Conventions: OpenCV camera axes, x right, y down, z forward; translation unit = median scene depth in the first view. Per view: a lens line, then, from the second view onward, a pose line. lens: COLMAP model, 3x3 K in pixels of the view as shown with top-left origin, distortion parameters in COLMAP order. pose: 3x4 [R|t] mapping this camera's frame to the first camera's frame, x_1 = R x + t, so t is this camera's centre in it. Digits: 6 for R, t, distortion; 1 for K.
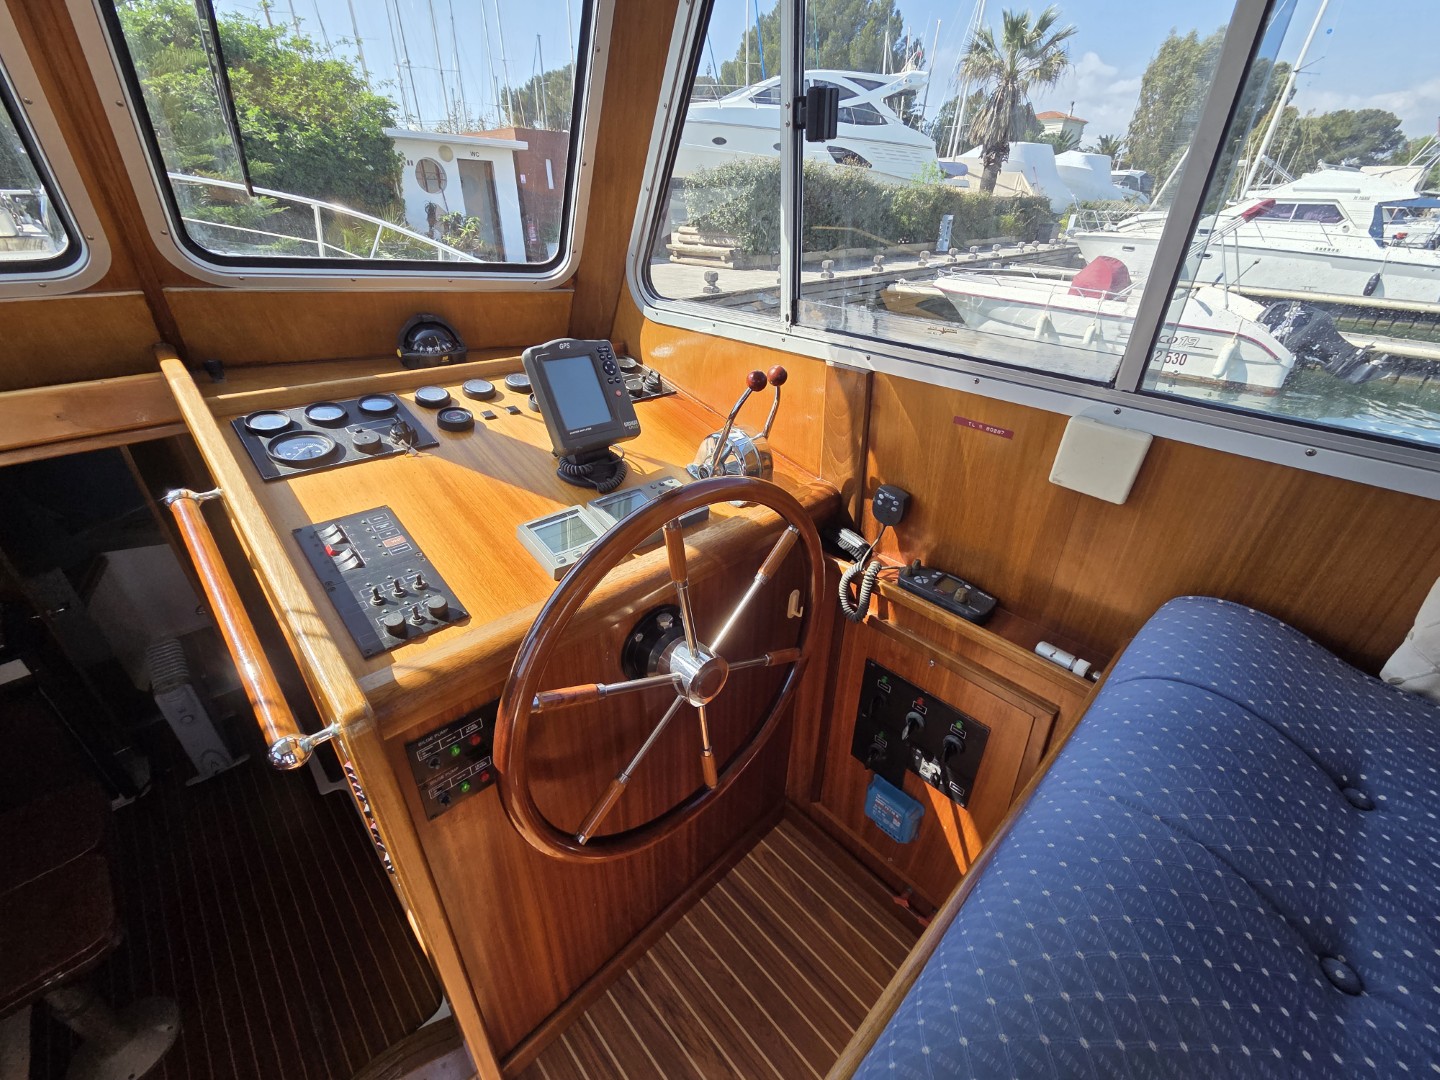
lens RADIAL K [[582.6, 0, 721.8], [0, 582.6, 536.3], [0, 0, 1]] dist [-0.000118, 0.000529]
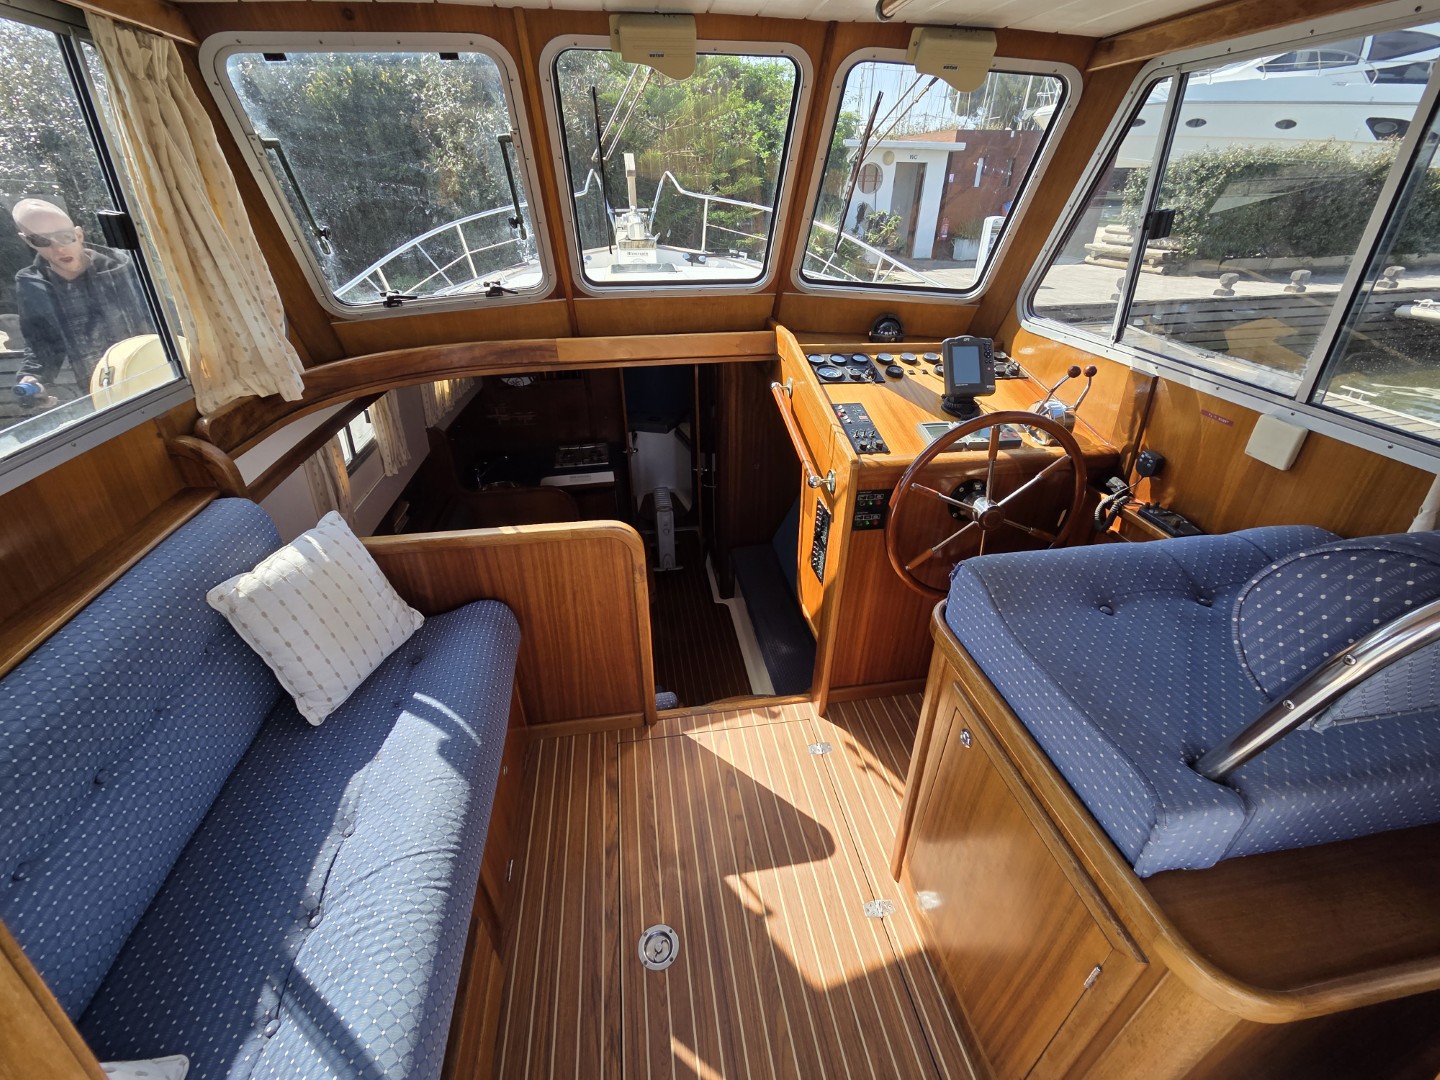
lens RADIAL K [[580.7, 0, 723.1], [0, 580.7, 535.4], [0, 0, 1]] dist [-0.006528, 0.003036]
pose [[0.825215, 0.276681, -0.492410, 0.161422], [-0.268587, 0.959151, 0.088821, 0.294742], [0.496871, 0.058959, 0.865819, -0.885750]]
